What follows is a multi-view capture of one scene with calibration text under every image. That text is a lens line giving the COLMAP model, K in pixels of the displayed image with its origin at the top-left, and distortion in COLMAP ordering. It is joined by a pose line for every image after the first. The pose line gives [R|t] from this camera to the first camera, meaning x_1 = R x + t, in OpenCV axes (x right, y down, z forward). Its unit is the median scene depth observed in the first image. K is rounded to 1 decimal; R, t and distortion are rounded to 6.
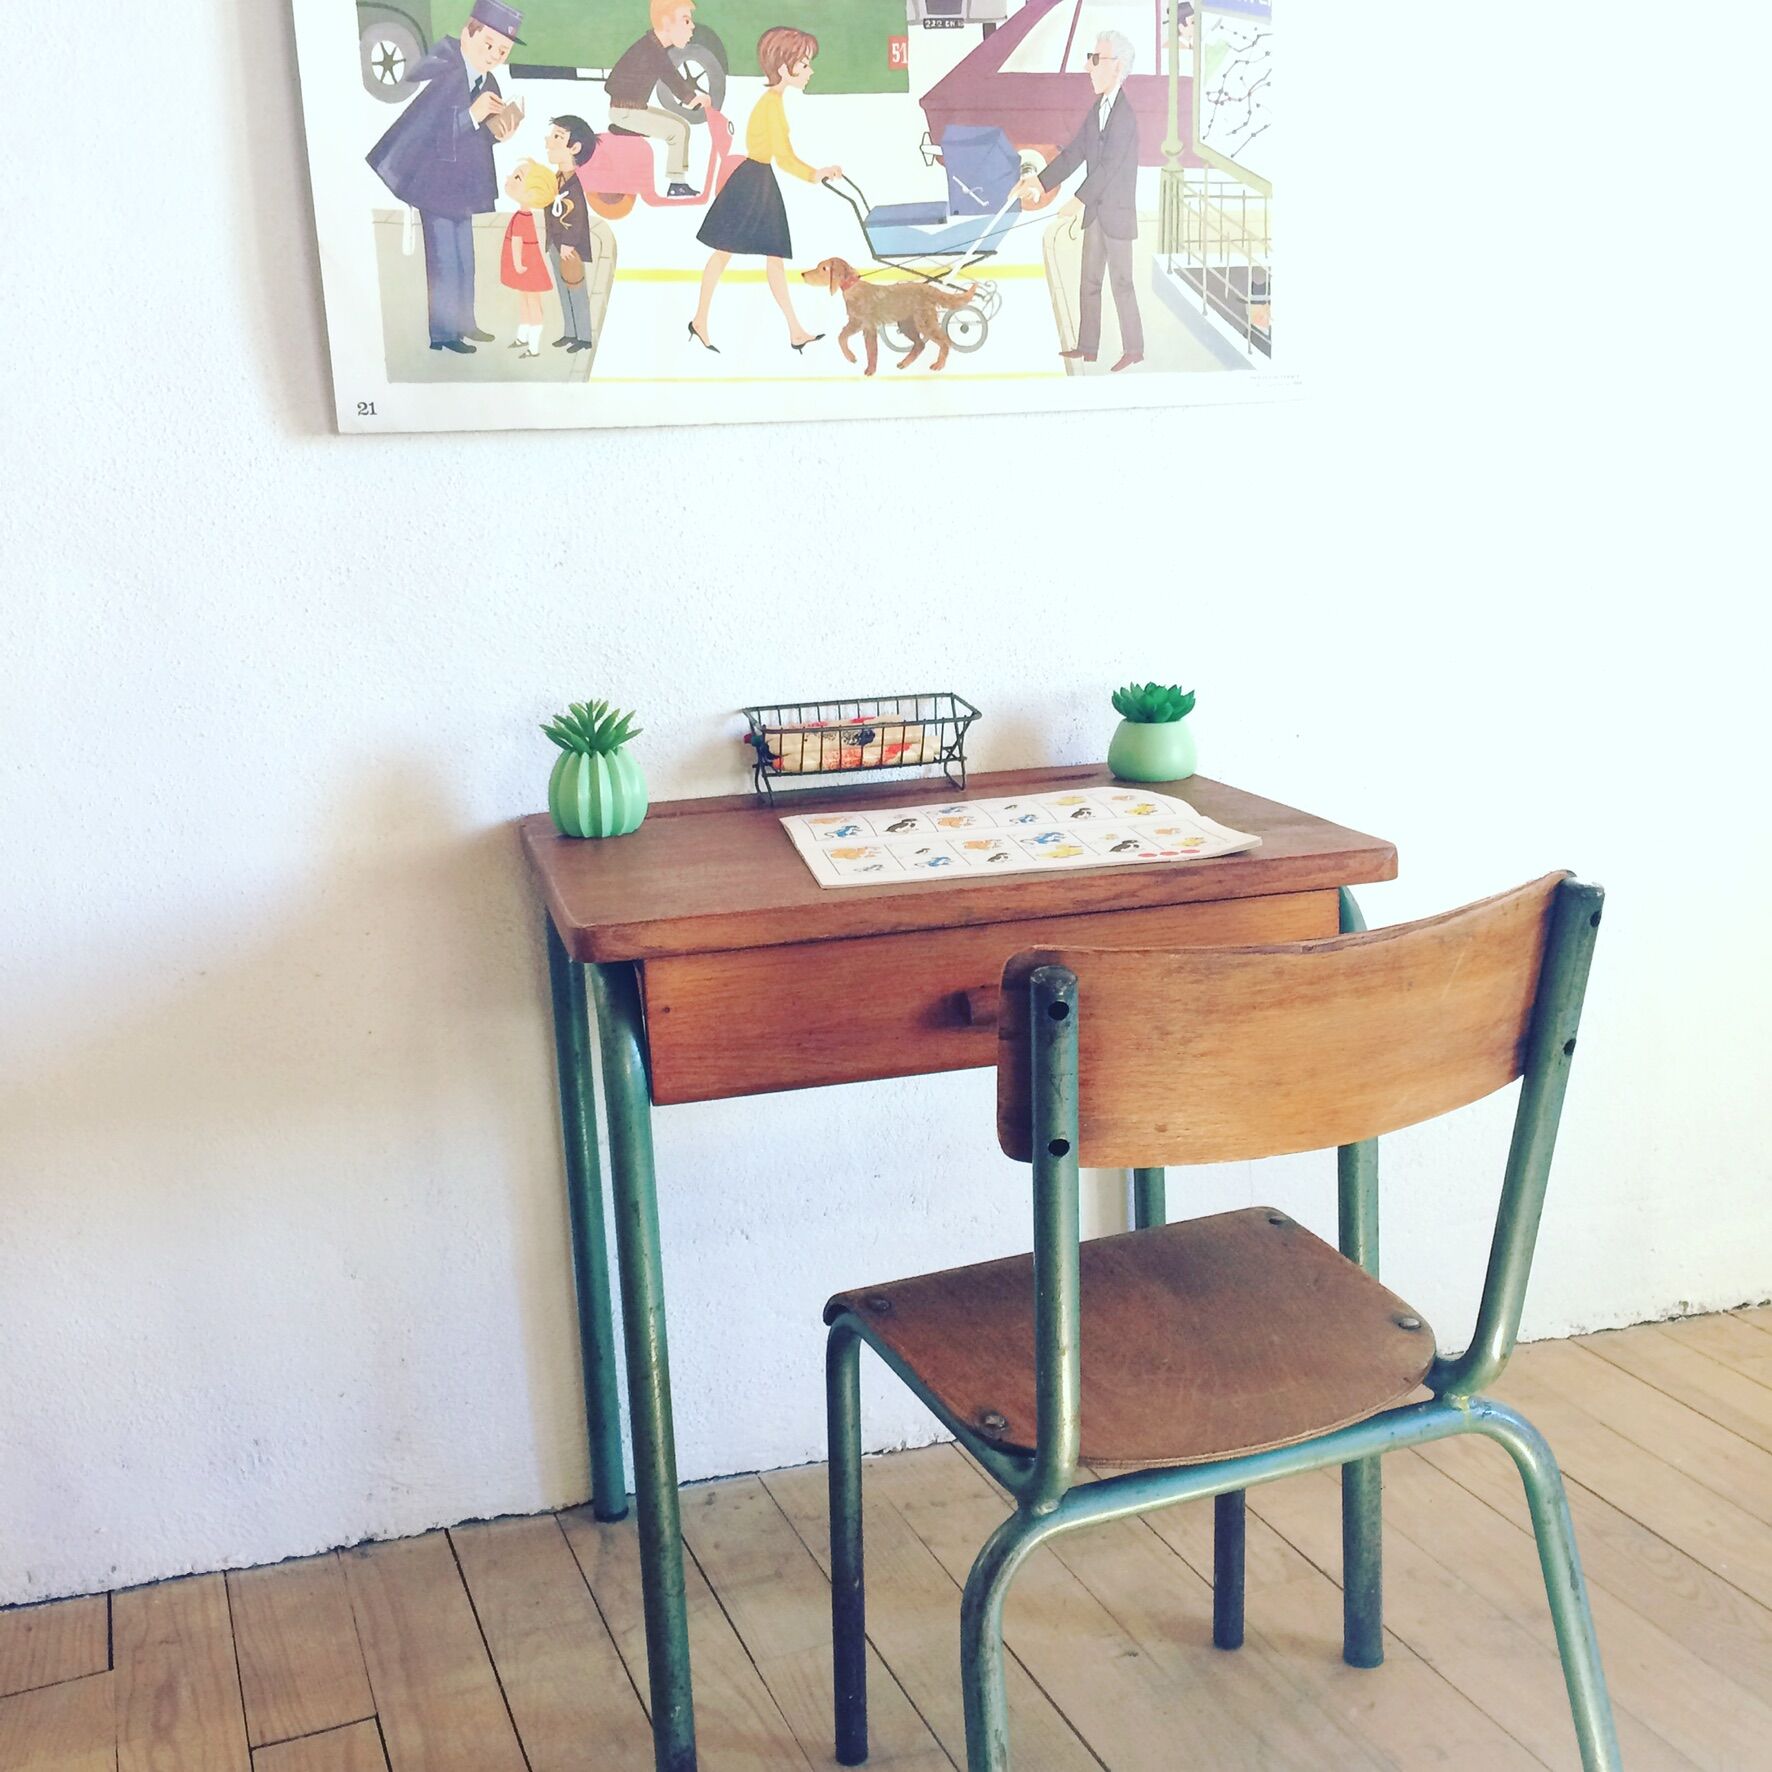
lens RADIAL K [[2123.8, 0, 904.8], [0, 2123.8, 813.5], [0, 0, 1]] dist [0.049415, 0.000000]
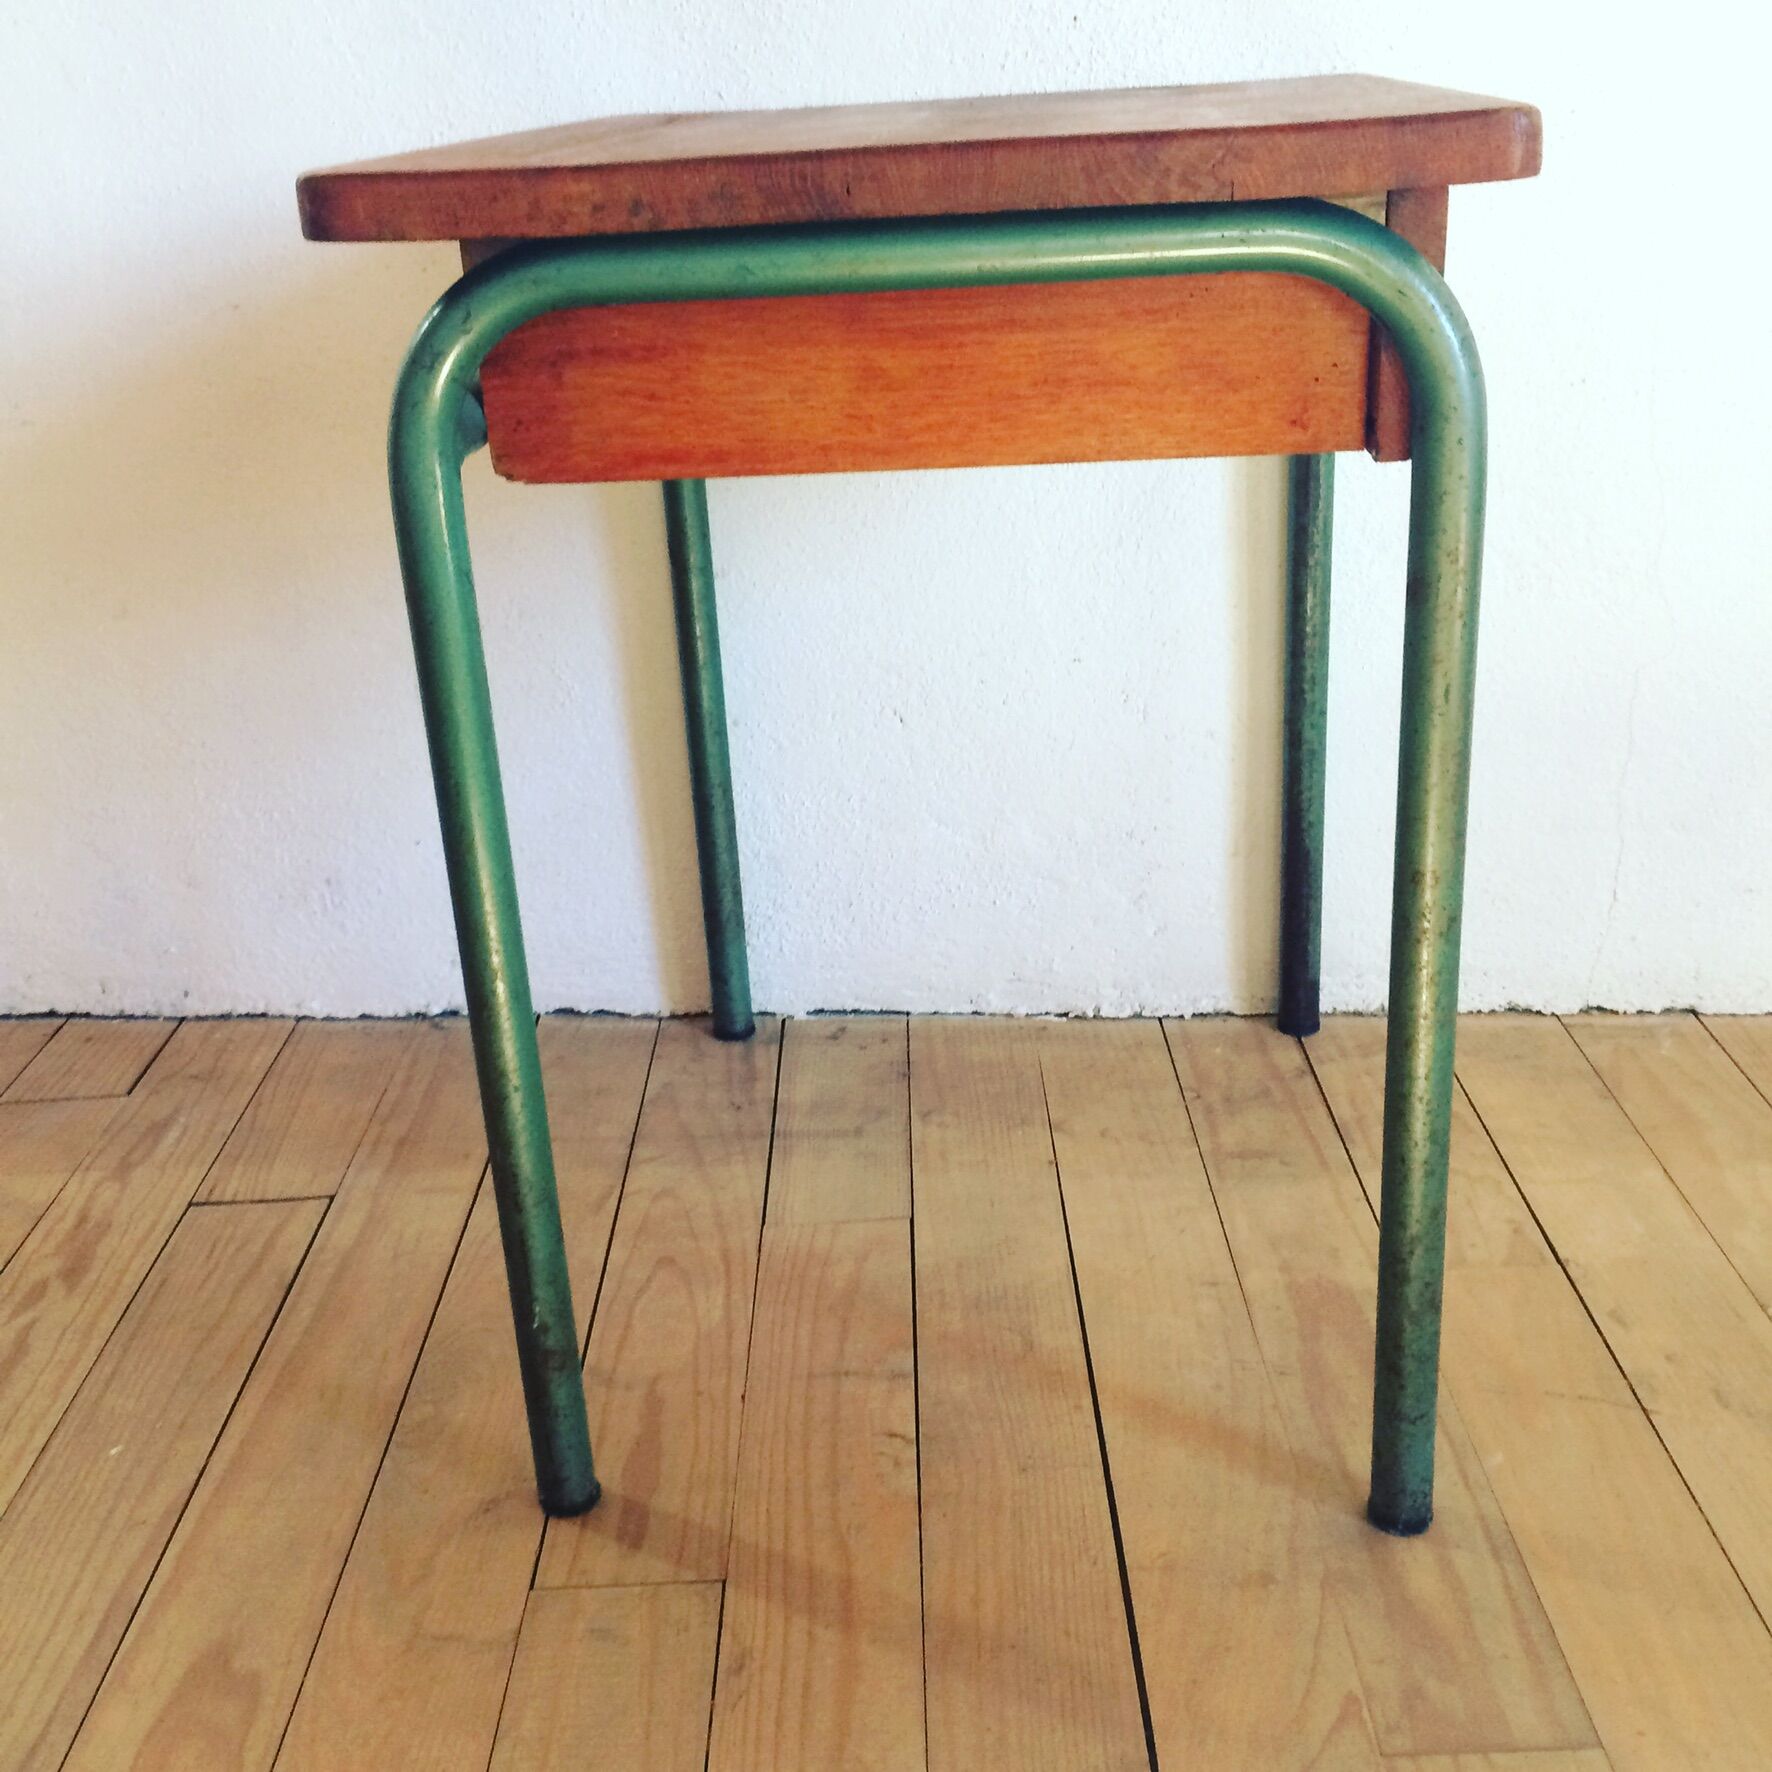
lens RADIAL K [[2123.8, 0, 873.3], [0, 2123.8, 891.5], [0, 0, 1]] dist [0.049415, 0.000000]
pose [[0.931194, 0.132906, -0.339432, 0.196173], [-0.059339, 0.974011, 0.218589, 0.095208], [0.359662, -0.183408, 0.914880, 0.288160]]
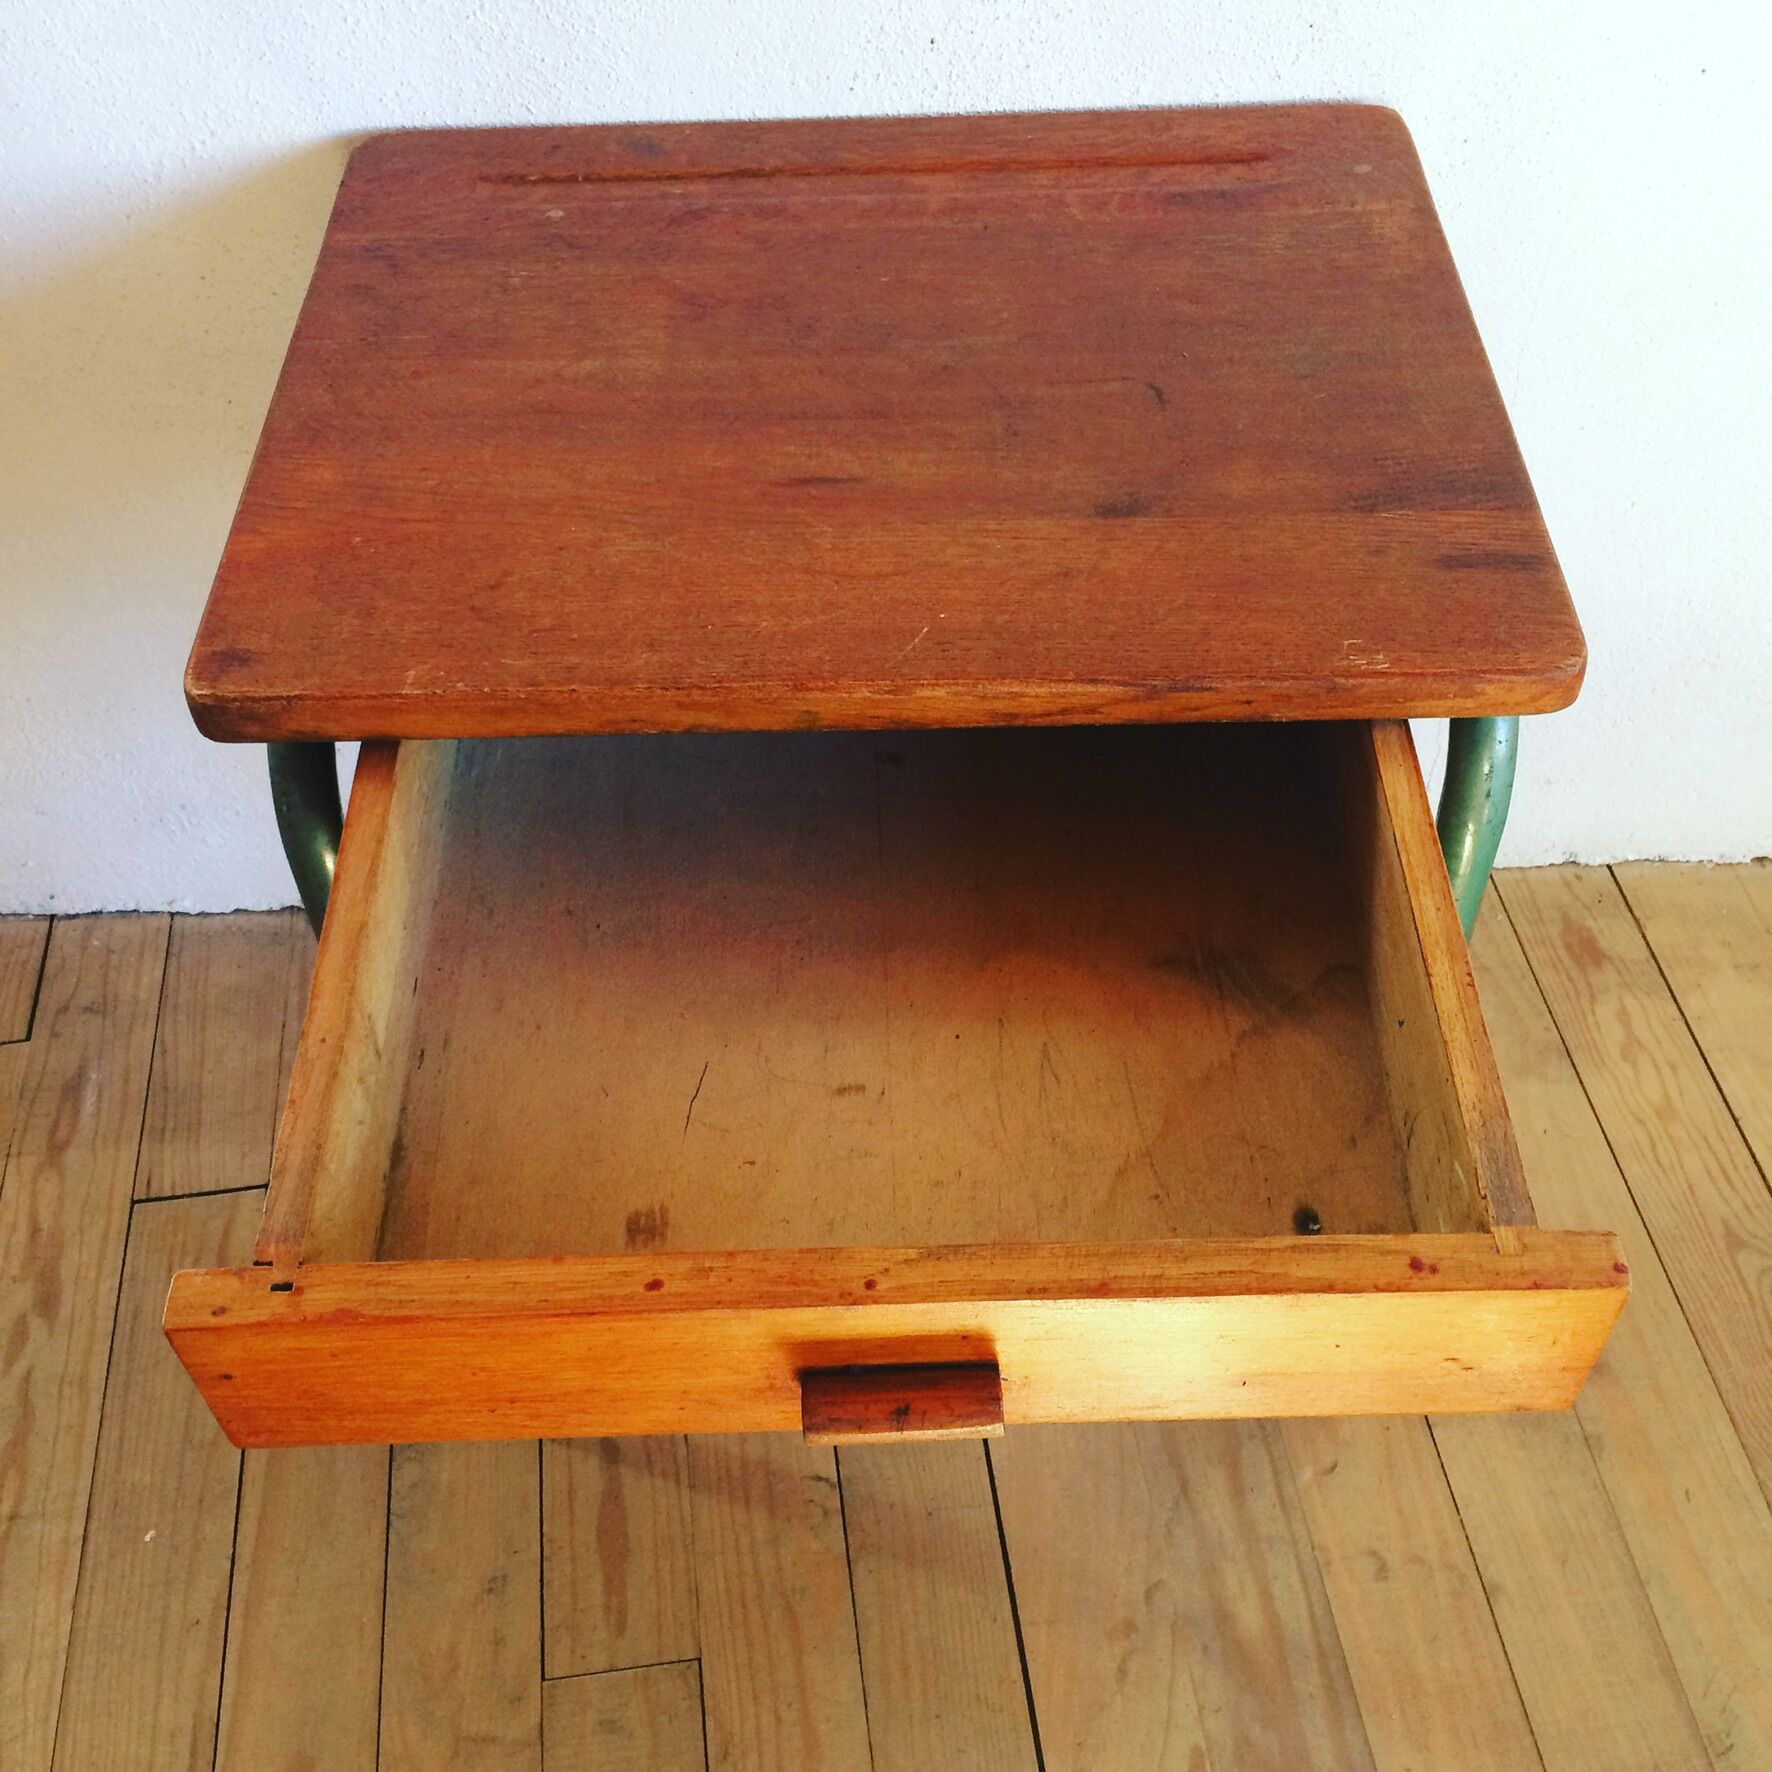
lens RADIAL K [[2123.8, 0, 876.8], [0, 2123.8, 939.8], [0, 0, 1]] dist [0.049415, 0.000000]
pose [[0.968959, 0.197291, -0.148979, 0.108129], [-0.061603, 0.776288, 0.627361, -0.221760], [0.239423, -0.598709, 0.764345, 0.374482]]
